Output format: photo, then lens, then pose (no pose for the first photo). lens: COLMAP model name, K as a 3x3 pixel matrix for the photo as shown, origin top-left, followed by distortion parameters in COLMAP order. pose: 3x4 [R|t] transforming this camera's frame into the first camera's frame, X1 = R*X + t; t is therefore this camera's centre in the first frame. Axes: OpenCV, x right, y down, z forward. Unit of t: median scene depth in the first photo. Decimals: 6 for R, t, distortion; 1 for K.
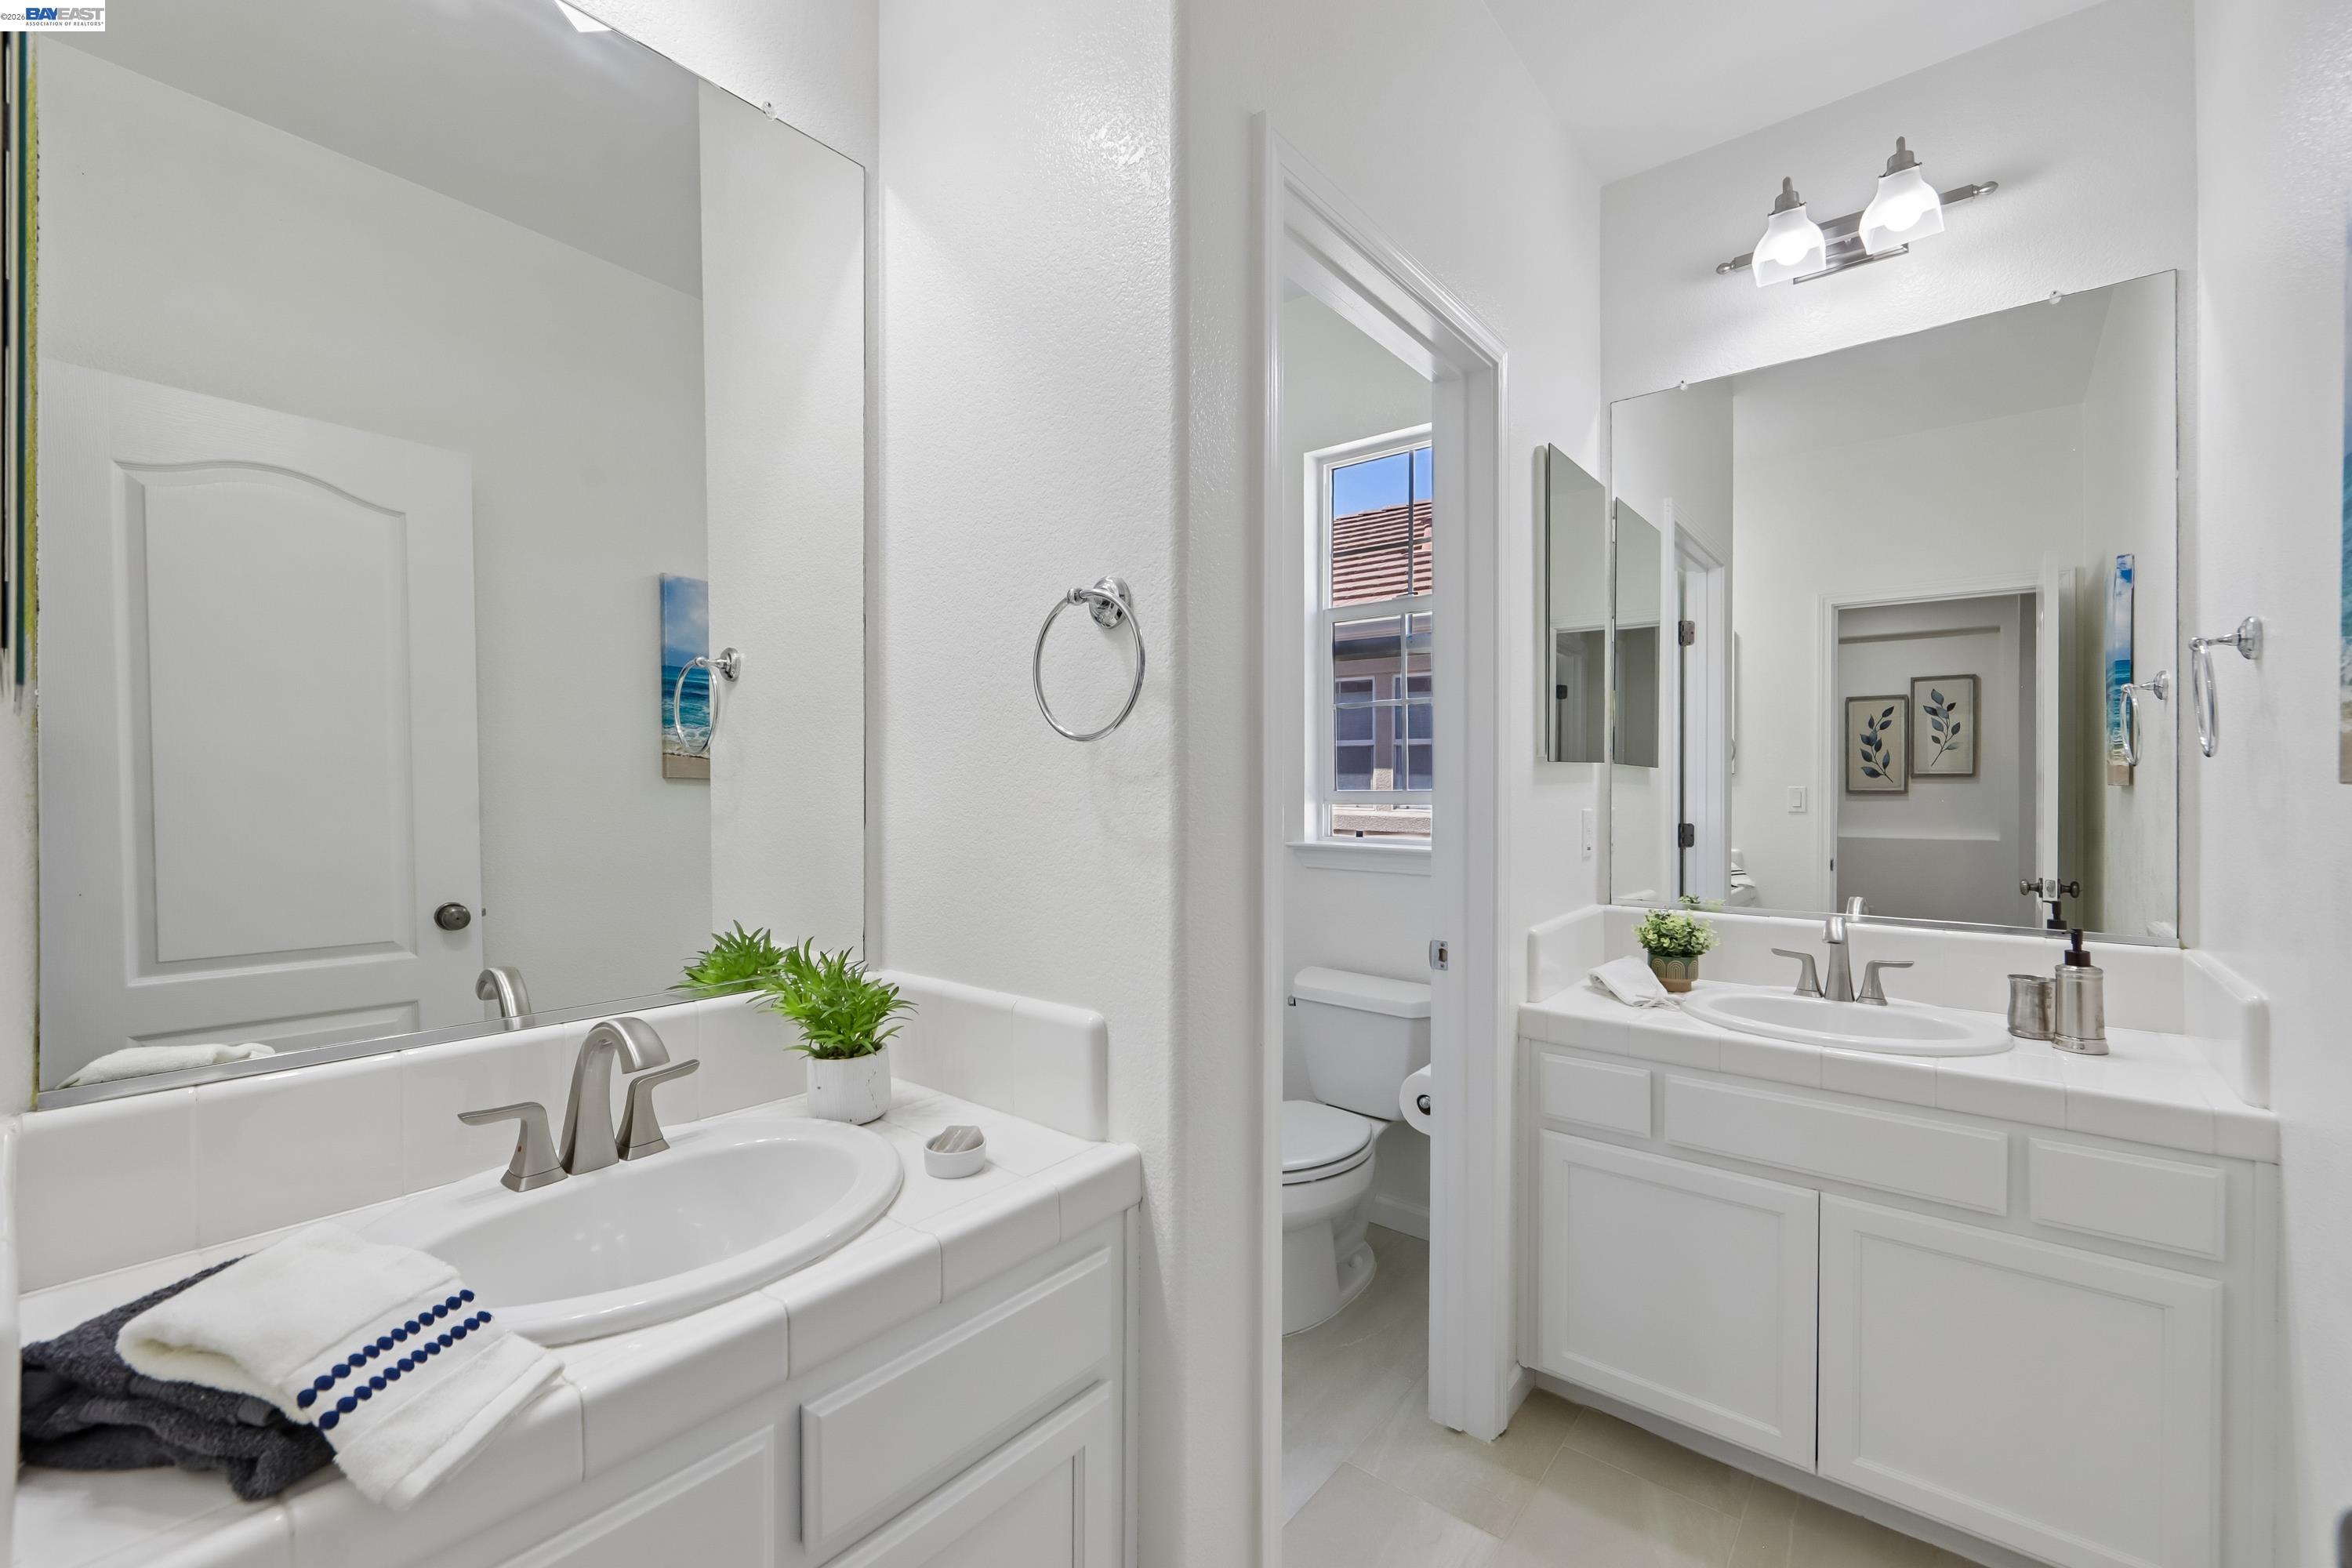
lens RADIAL K [[945.3, 0, 1199.2], [0, 945.3, 779.1], [0, 0, 1]] dist [-0.000375, 0.000323]
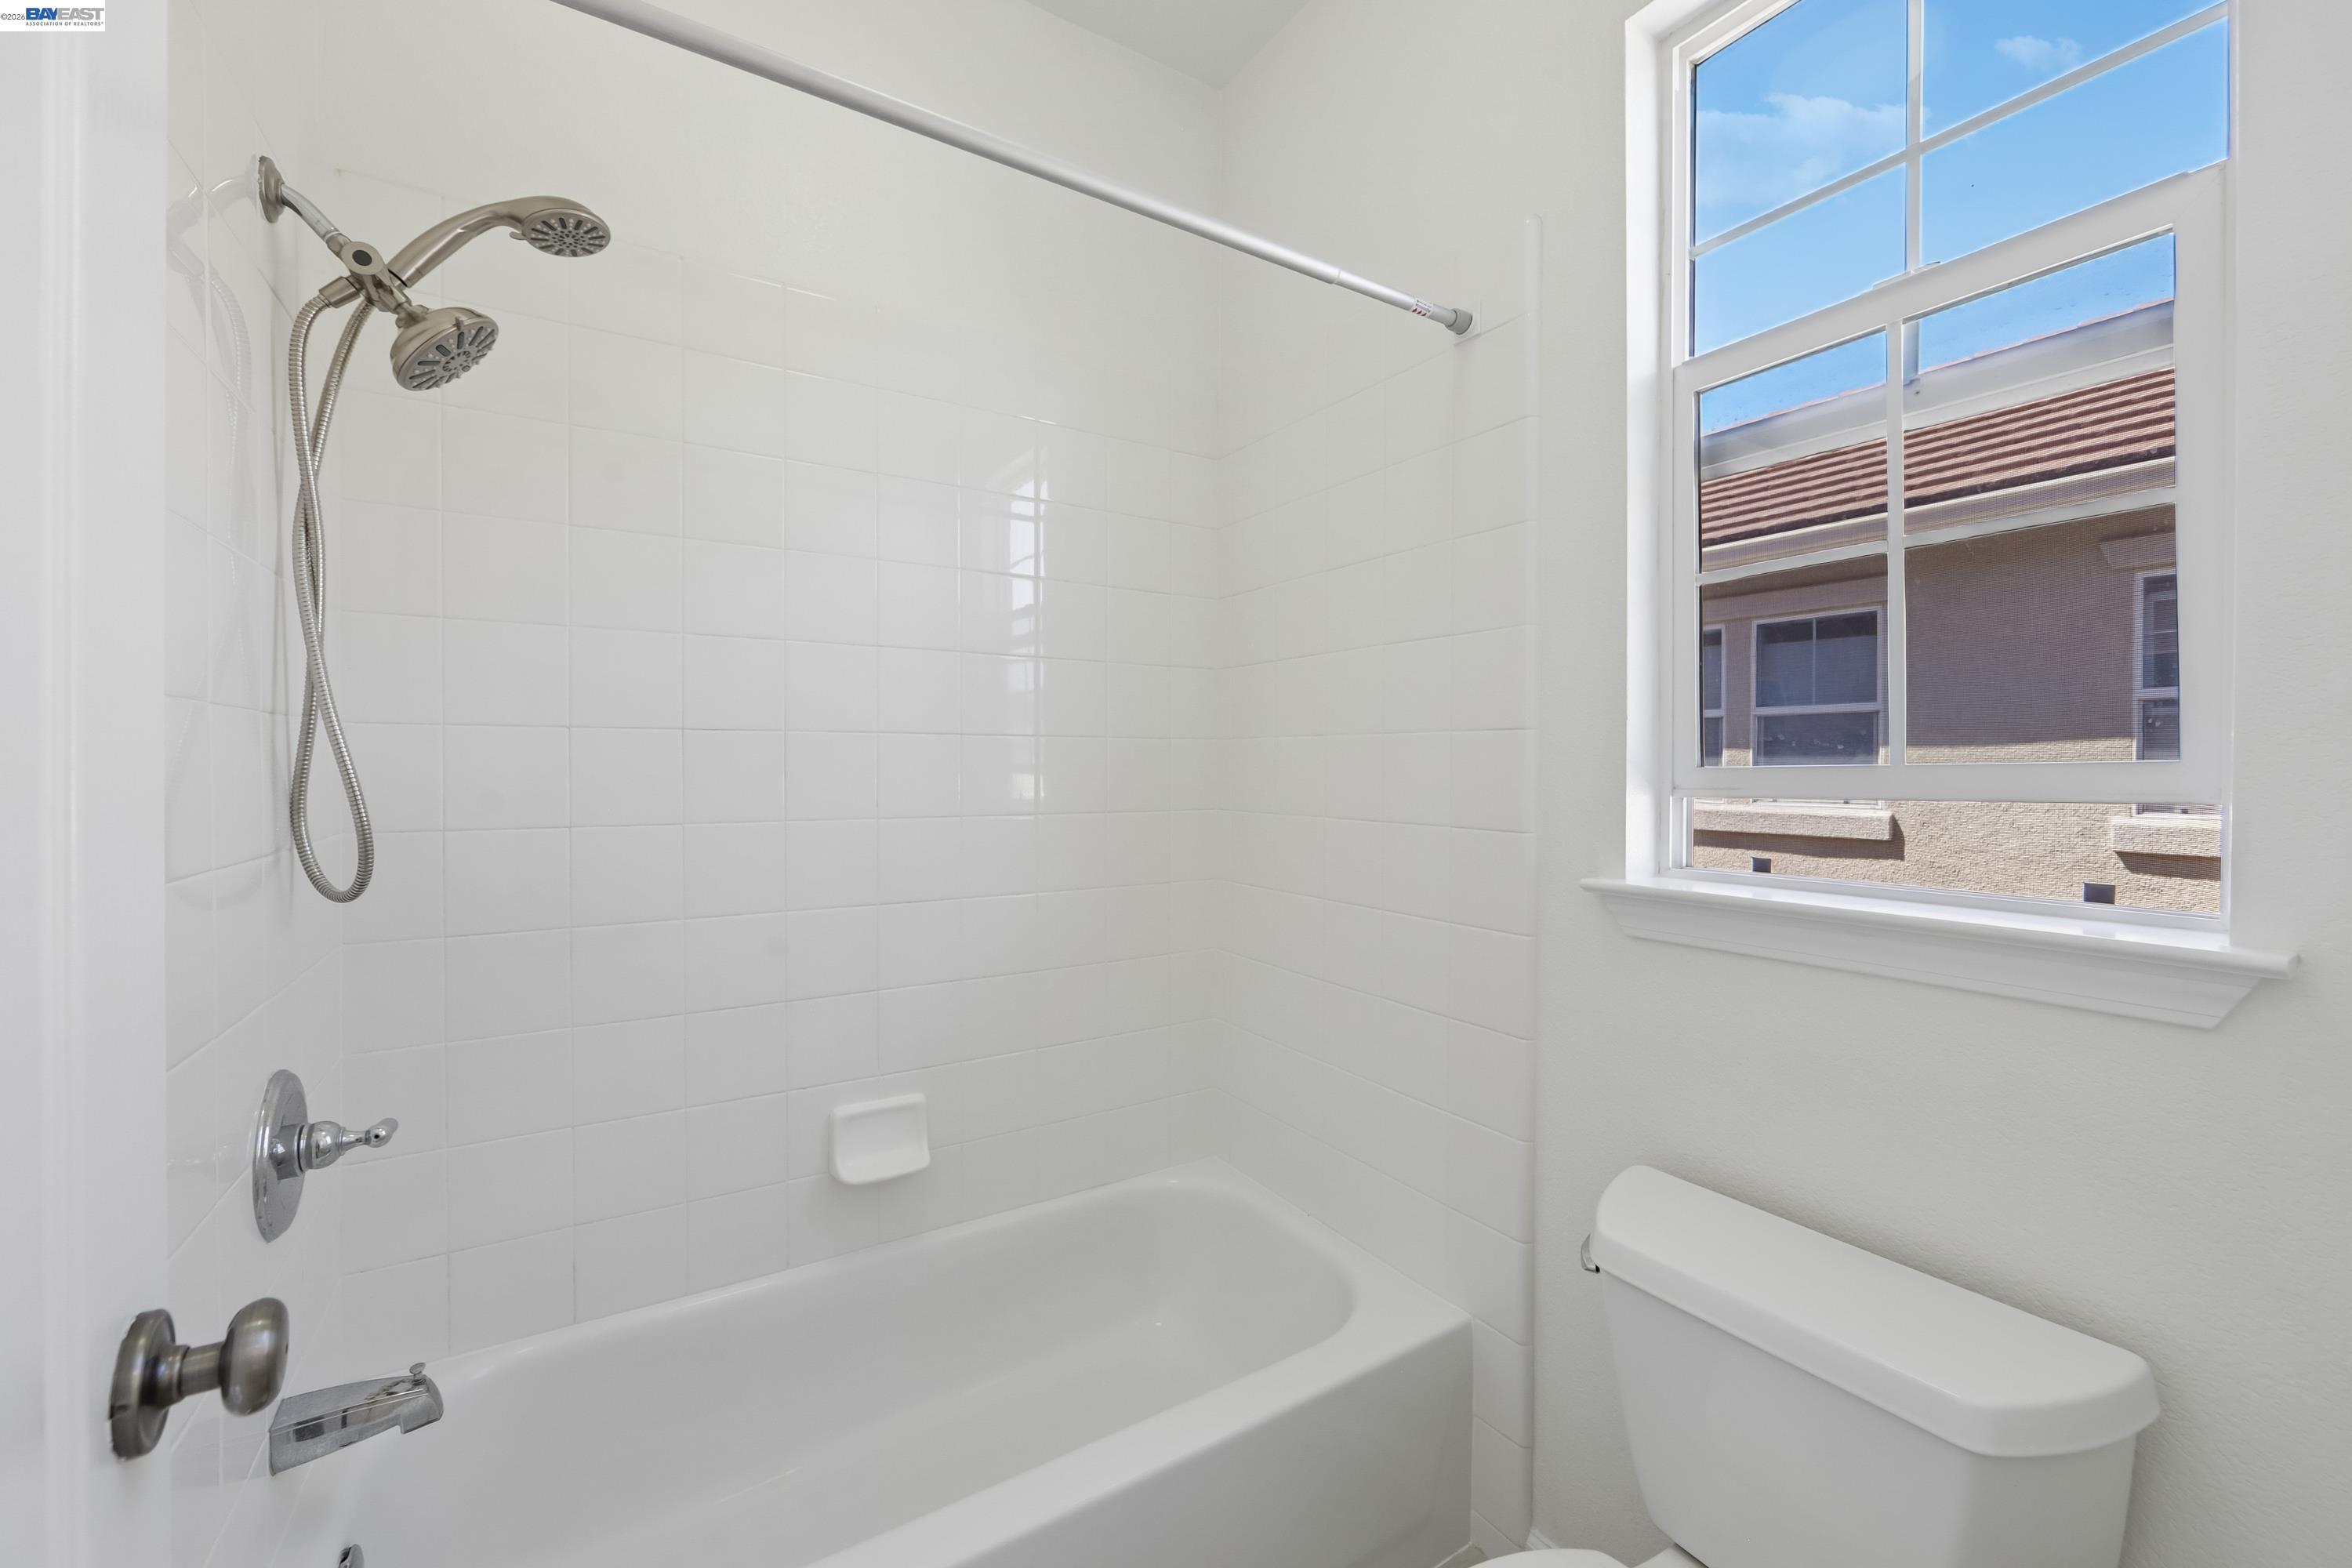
lens RADIAL K [[945.3, 0, 1199.2], [0, 945.3, 779.1], [0, 0, 1]] dist [-0.000375, 0.000323]
pose [[0.952367, -0.000183, -0.304956, 0.053349], [0.003859, 0.999927, 0.011452, 0.011461], [0.304931, -0.012083, 0.952298, 0.493118]]
